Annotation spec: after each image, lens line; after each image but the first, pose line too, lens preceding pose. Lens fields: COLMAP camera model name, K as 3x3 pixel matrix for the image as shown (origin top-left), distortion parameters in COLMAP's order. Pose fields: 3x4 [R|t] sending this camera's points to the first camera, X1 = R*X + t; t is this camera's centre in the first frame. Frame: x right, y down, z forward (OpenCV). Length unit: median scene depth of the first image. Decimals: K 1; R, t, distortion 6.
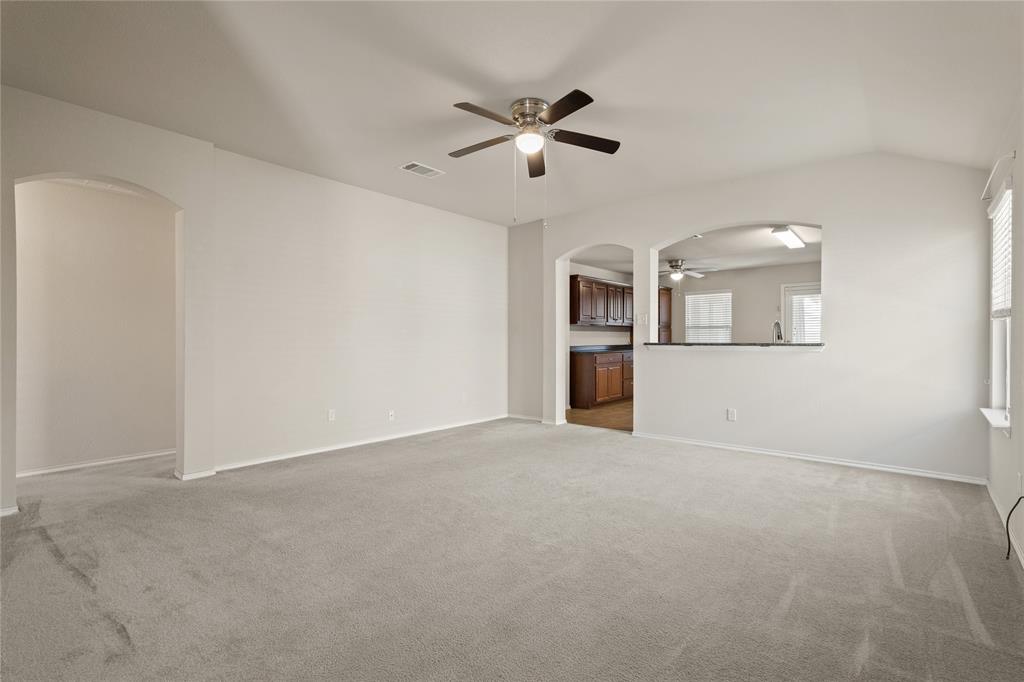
lens RADIAL K [[470.0, 0, 512.0], [0, 470.0, 341.0], [0, 0, 1]] dist [0.000625, 0.000074]
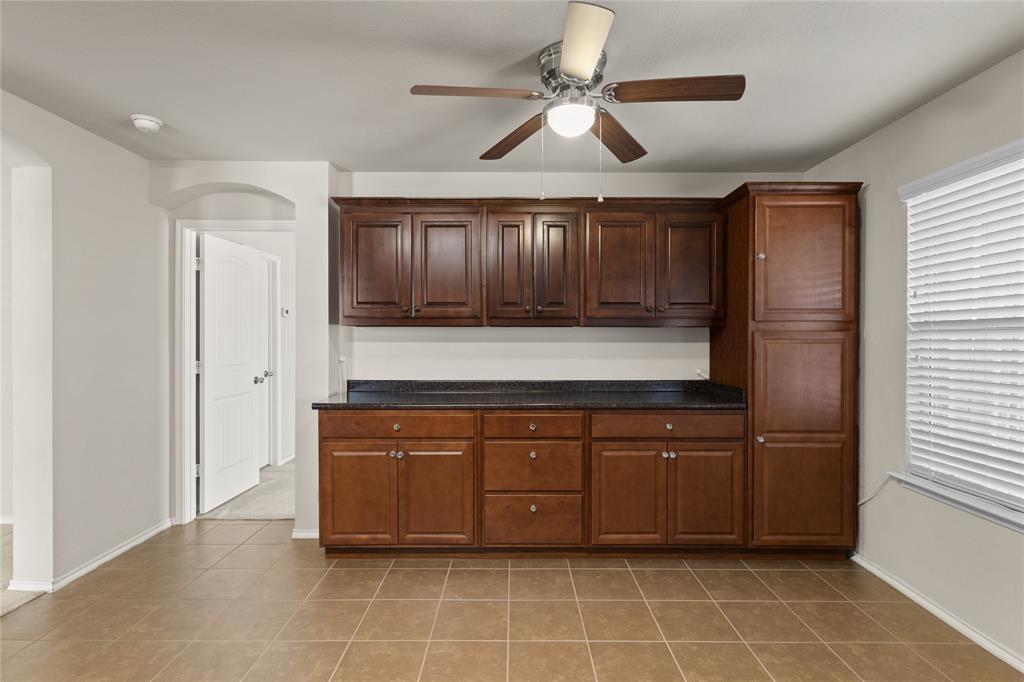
lens RADIAL K [[513.3, 0, 512.0], [0, 513.3, 341.0], [0, 0, 1]] dist [0.001889, 0.000234]
pose [[0.645357, 0.010339, -0.763811, 0.463753], [-0.012827, 0.999914, 0.002698, -0.020687], [0.763774, 0.008056, 0.645434, 0.714758]]
